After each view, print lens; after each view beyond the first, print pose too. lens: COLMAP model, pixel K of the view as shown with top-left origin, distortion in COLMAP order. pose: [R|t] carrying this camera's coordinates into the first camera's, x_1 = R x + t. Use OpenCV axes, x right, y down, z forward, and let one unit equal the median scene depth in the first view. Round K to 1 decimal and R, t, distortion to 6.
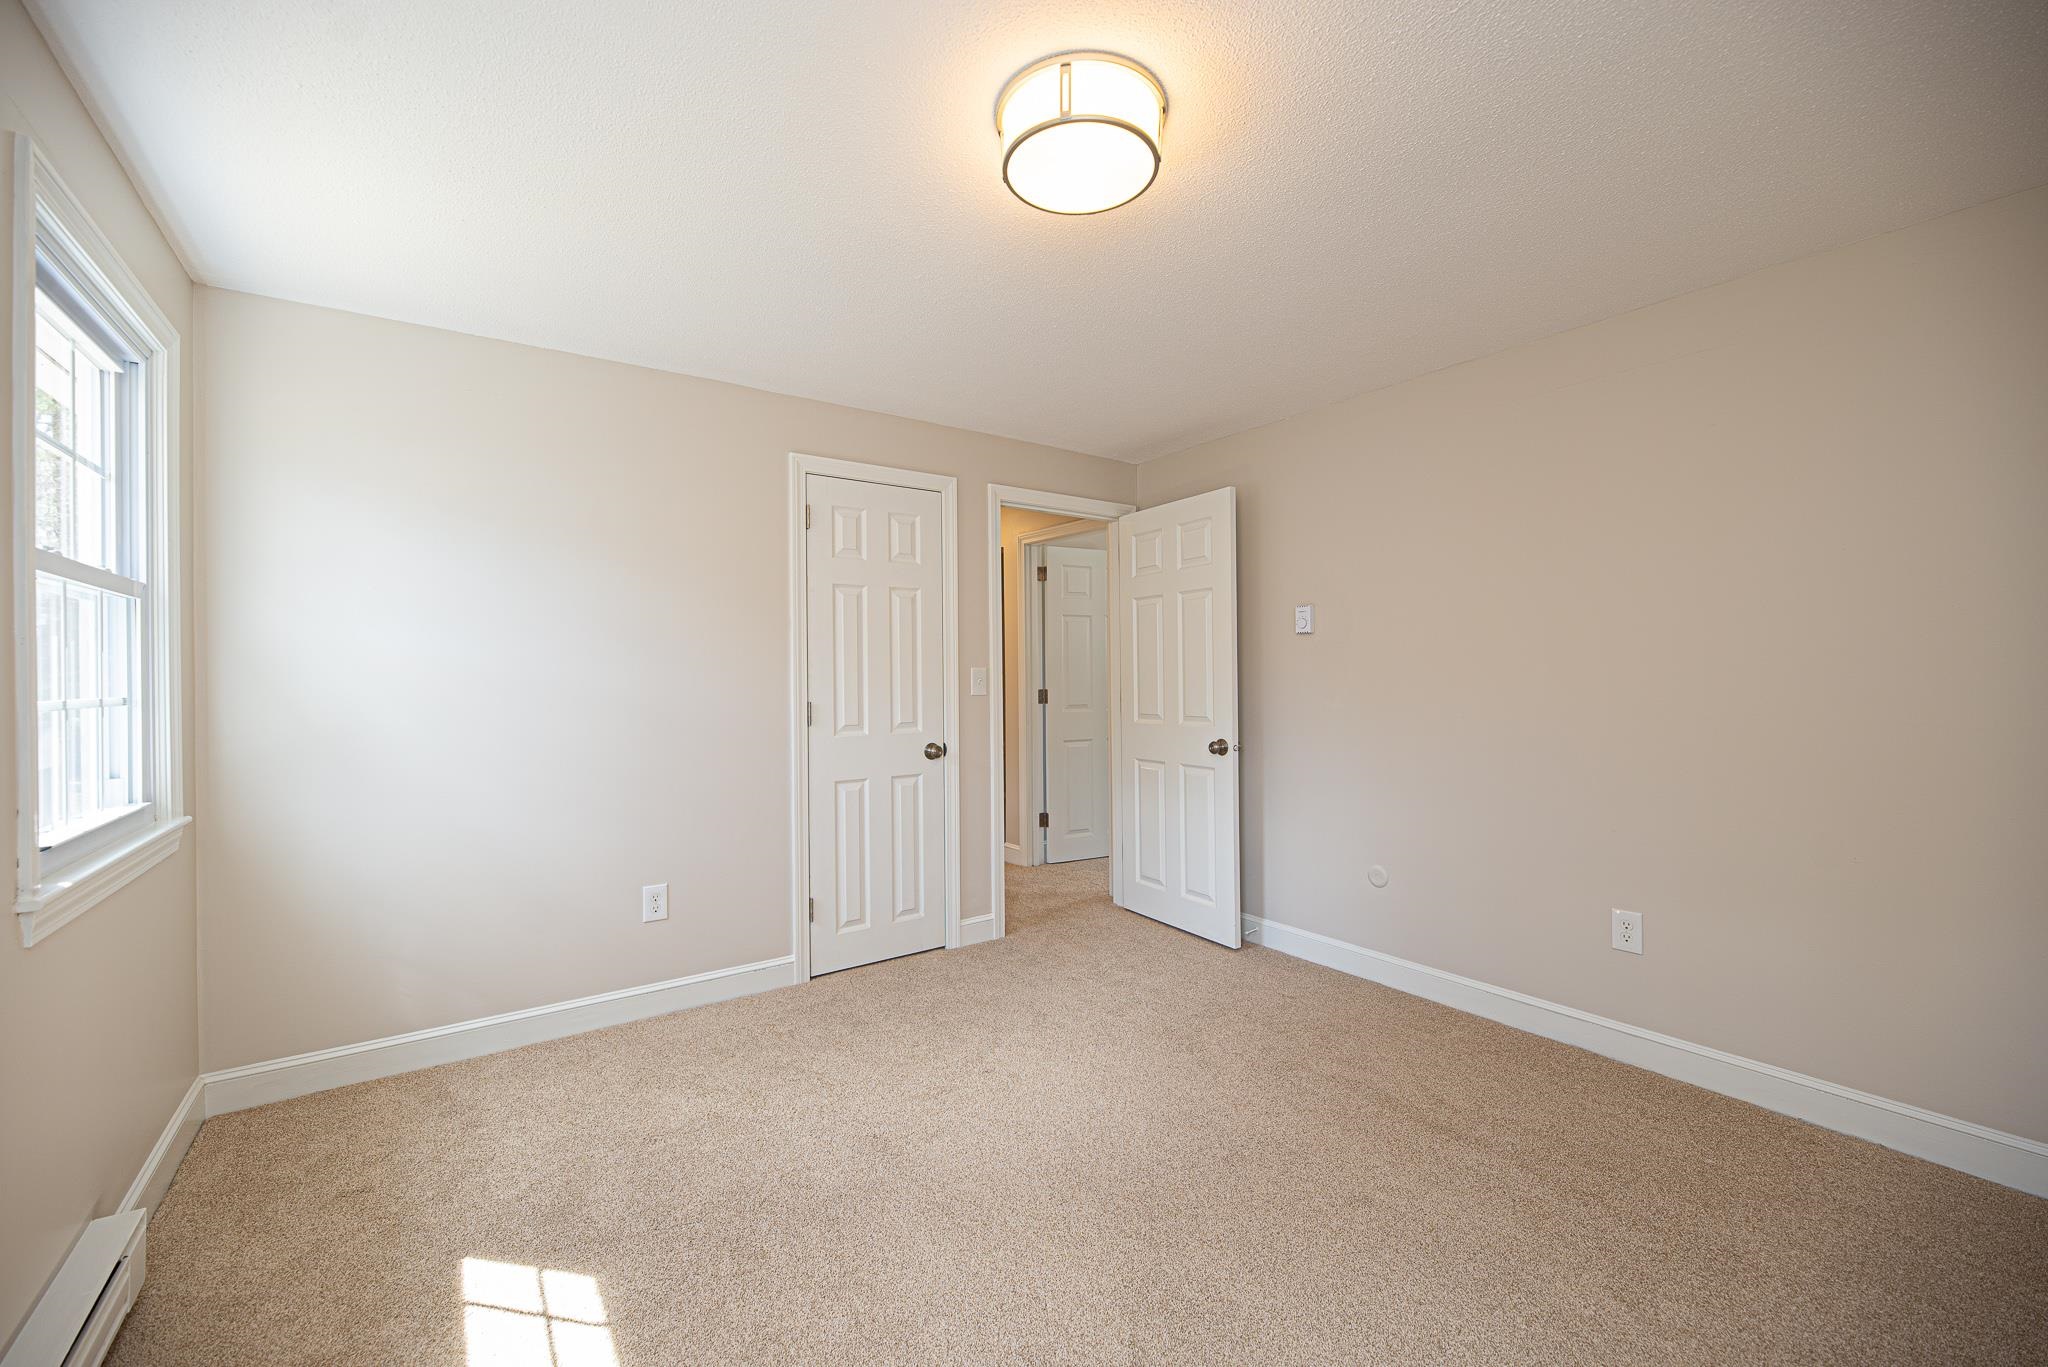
lens RADIAL K [[823.5, 0, 1008.6], [0, 823.5, 677.7], [0, 0, 1]] dist [-0.000600, -0.003478]
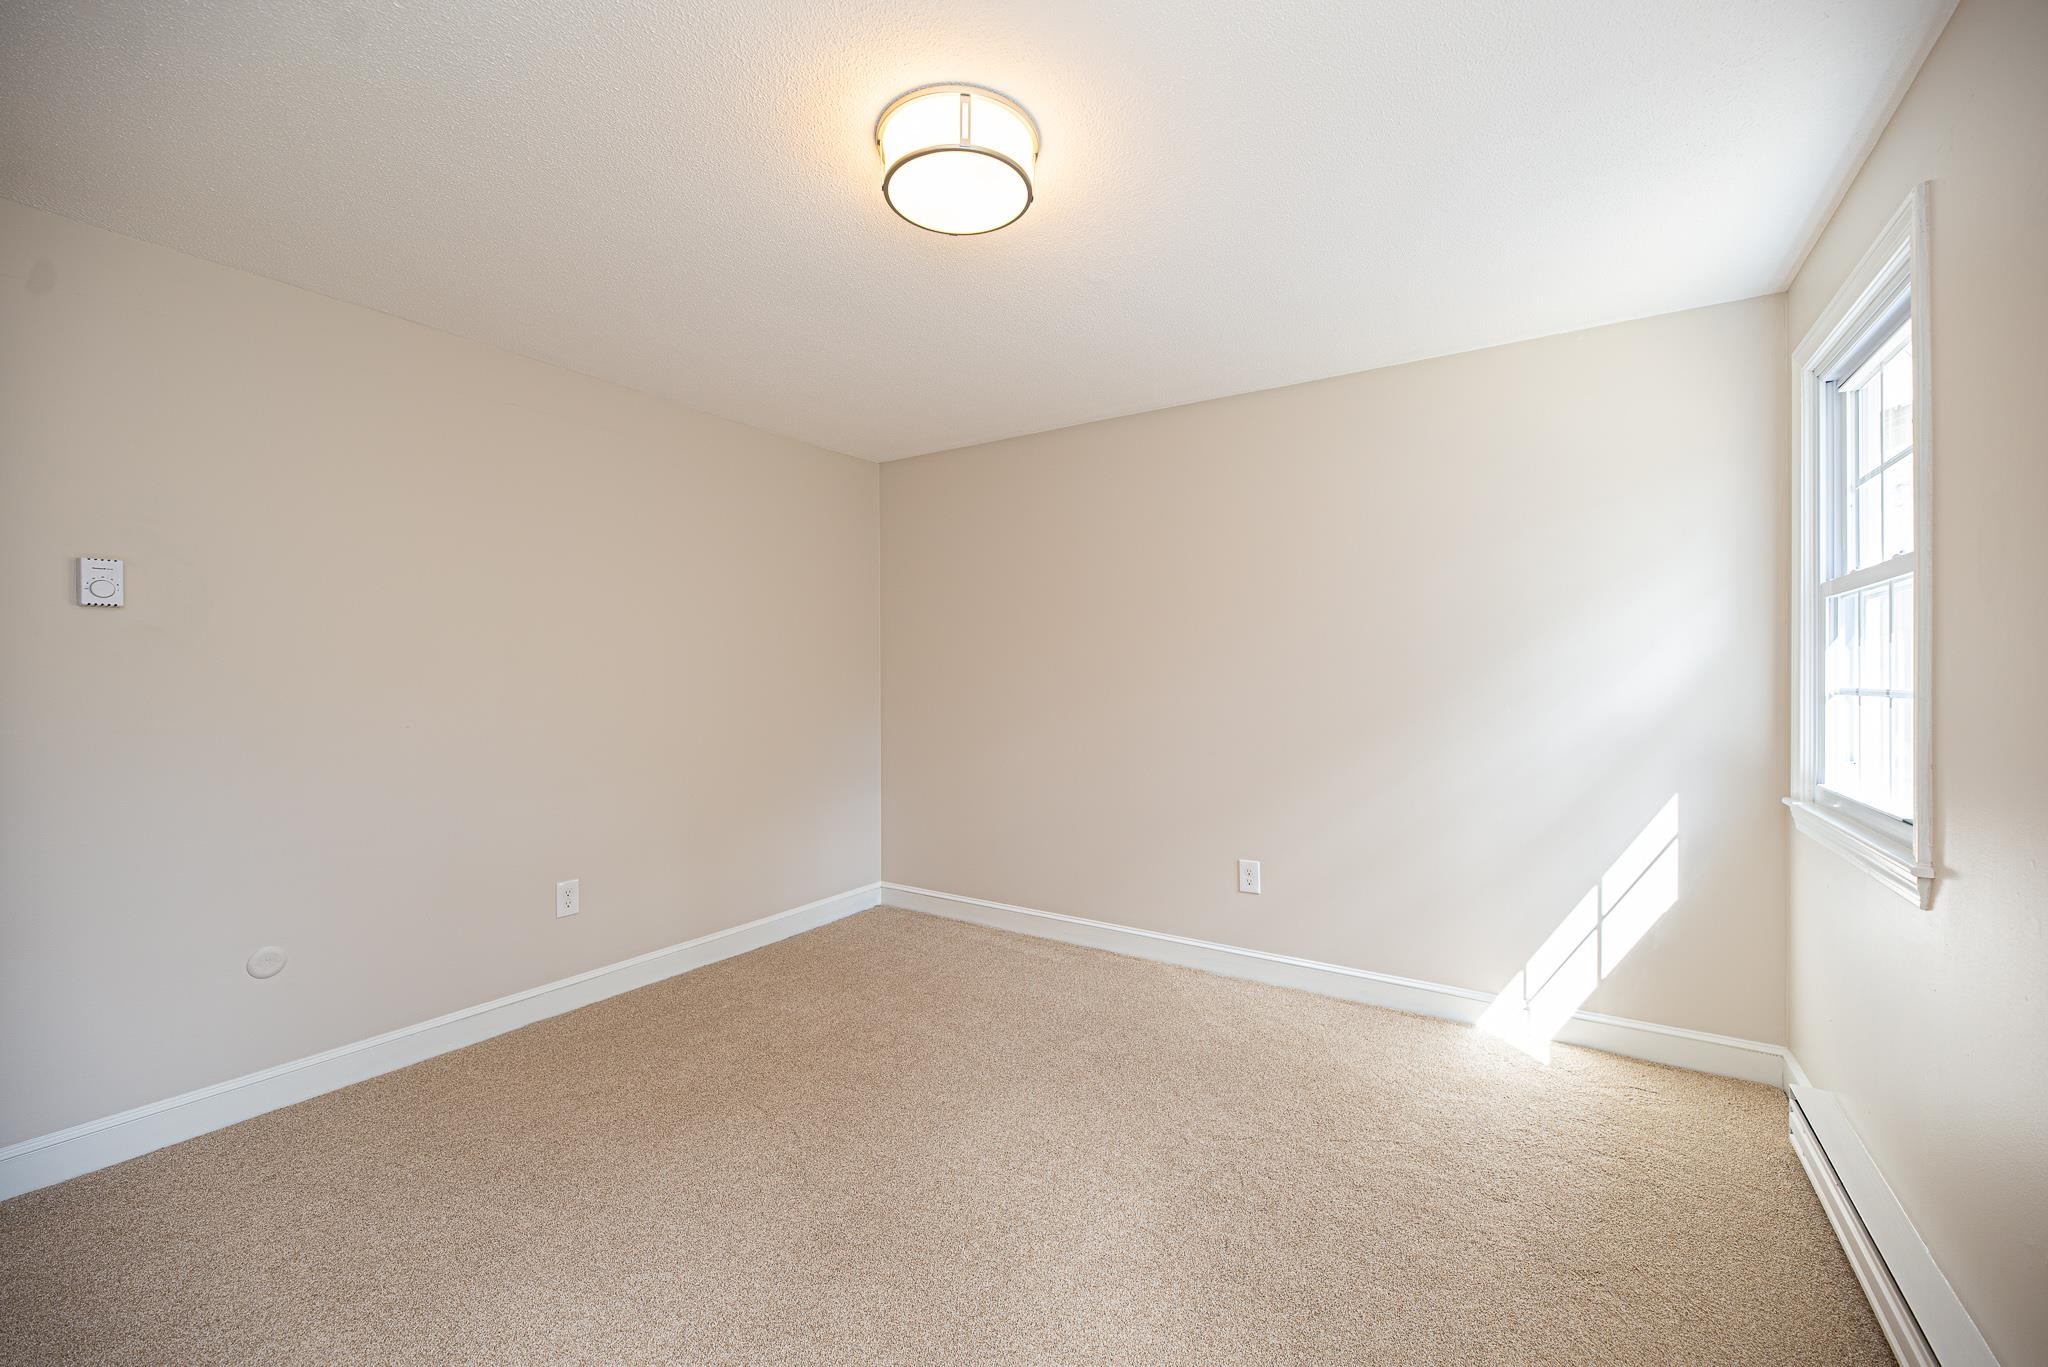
lens RADIAL K [[823.5, 0, 1033.7], [0, 823.5, 666.7], [0, 0, 1]] dist [-0.000600, -0.003478]
pose [[-0.385456, 0.019040, 0.922530, -0.490392], [0.008393, 0.999818, -0.017128, 0.005128], [-0.922688, 0.001141, -0.385546, 0.706351]]
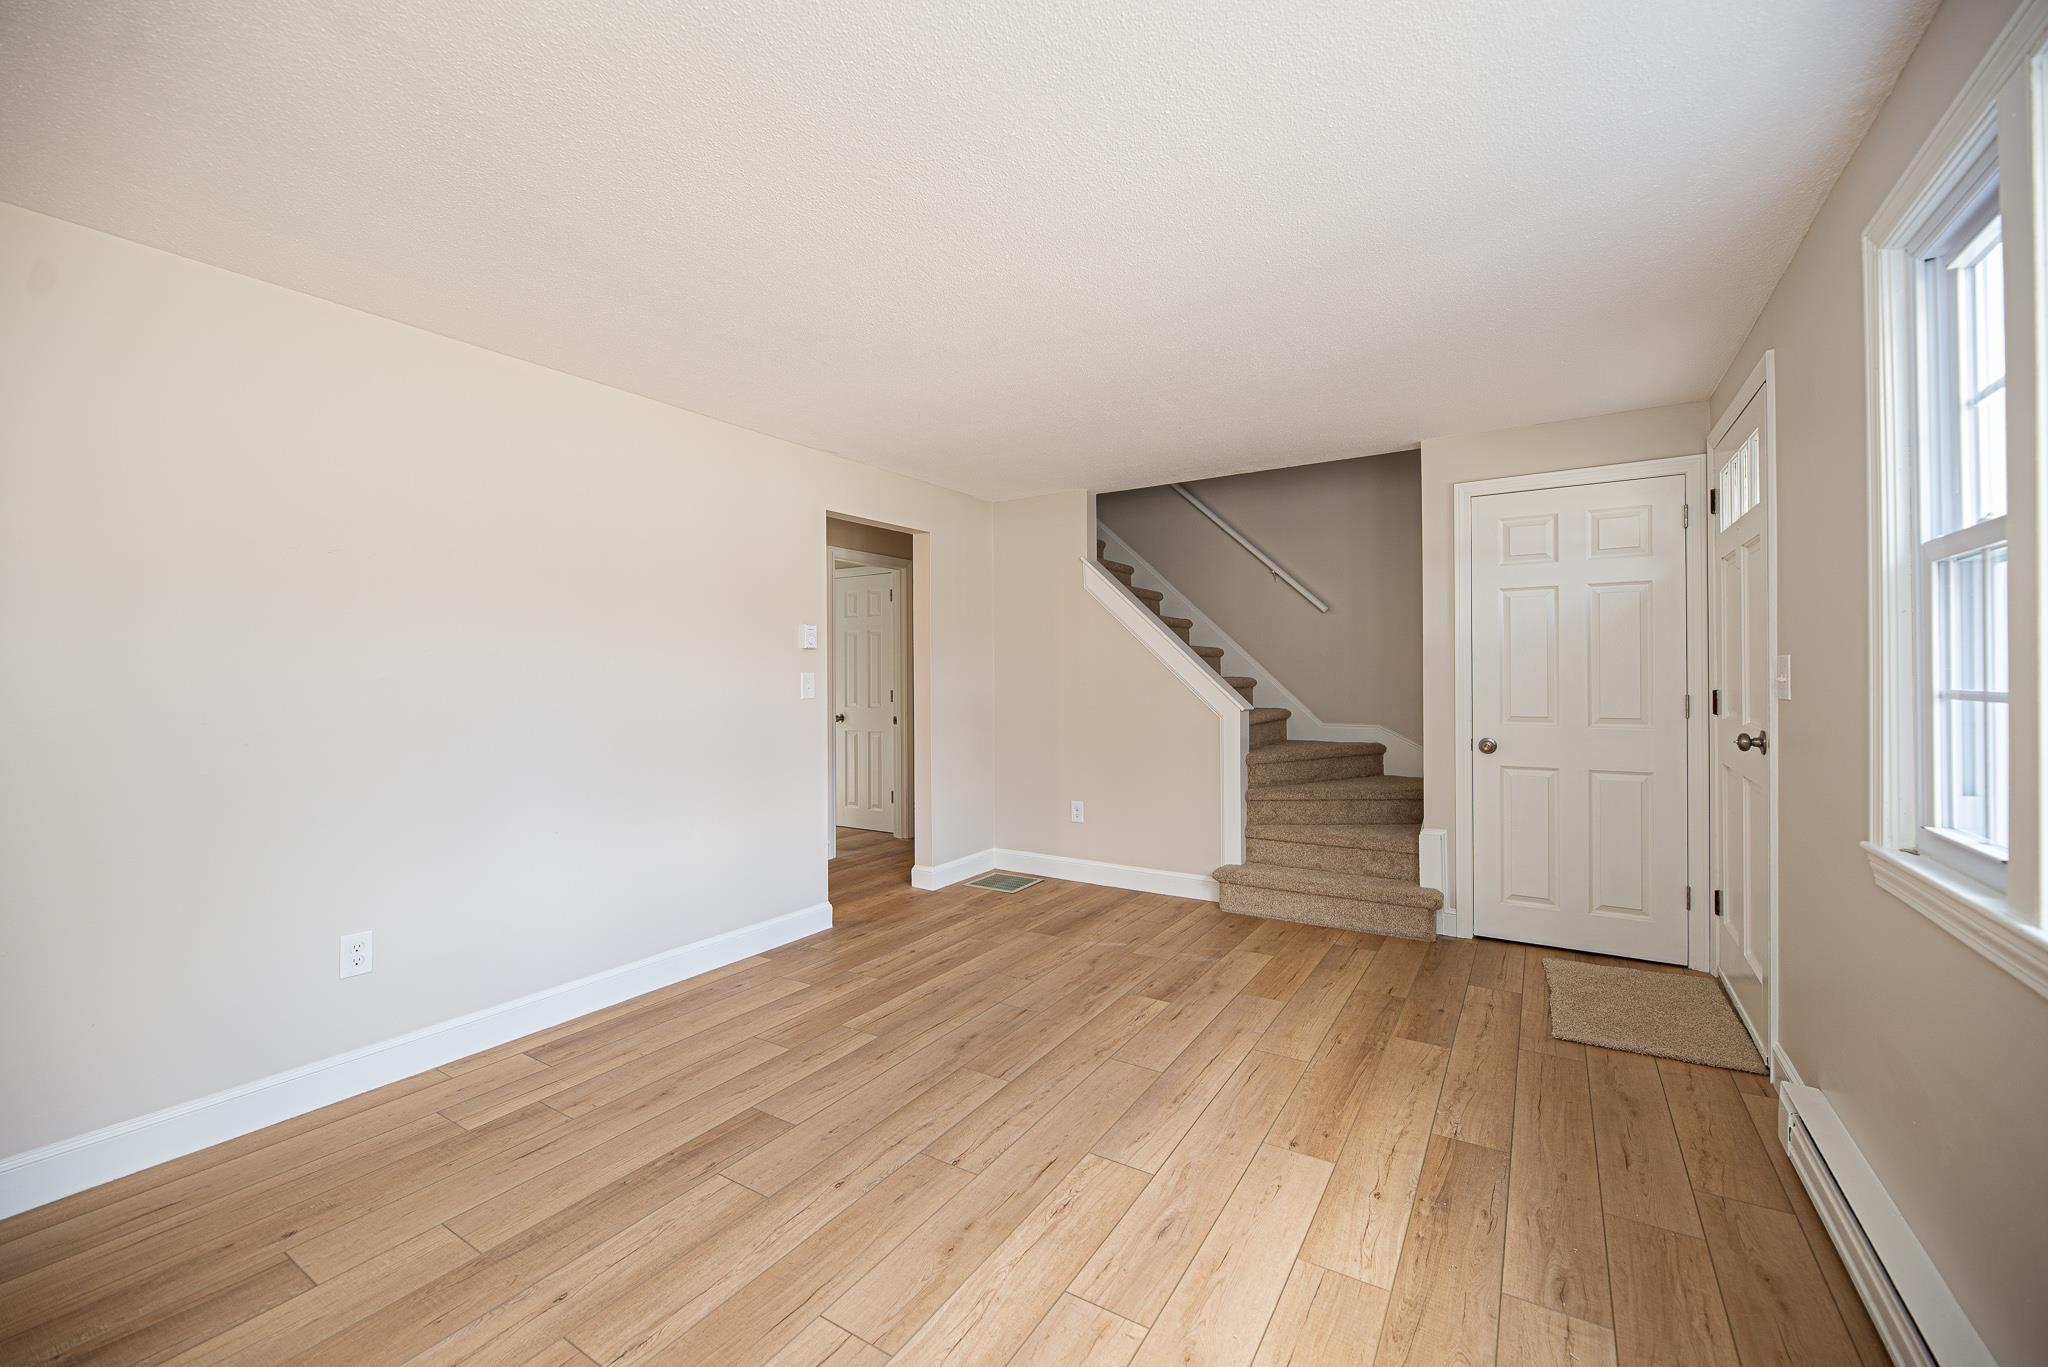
lens RADIAL K [[823.5, 0, 1019.3], [0, 823.5, 669.9], [0, 0, 1]] dist [-0.000600, -0.003478]
pose [[-0.389211, 0.026789, 0.920759, -0.449152], [0.014468, 0.999632, -0.022968, 0.005924], [-0.921035, 0.004382, -0.389455, 0.650843]]
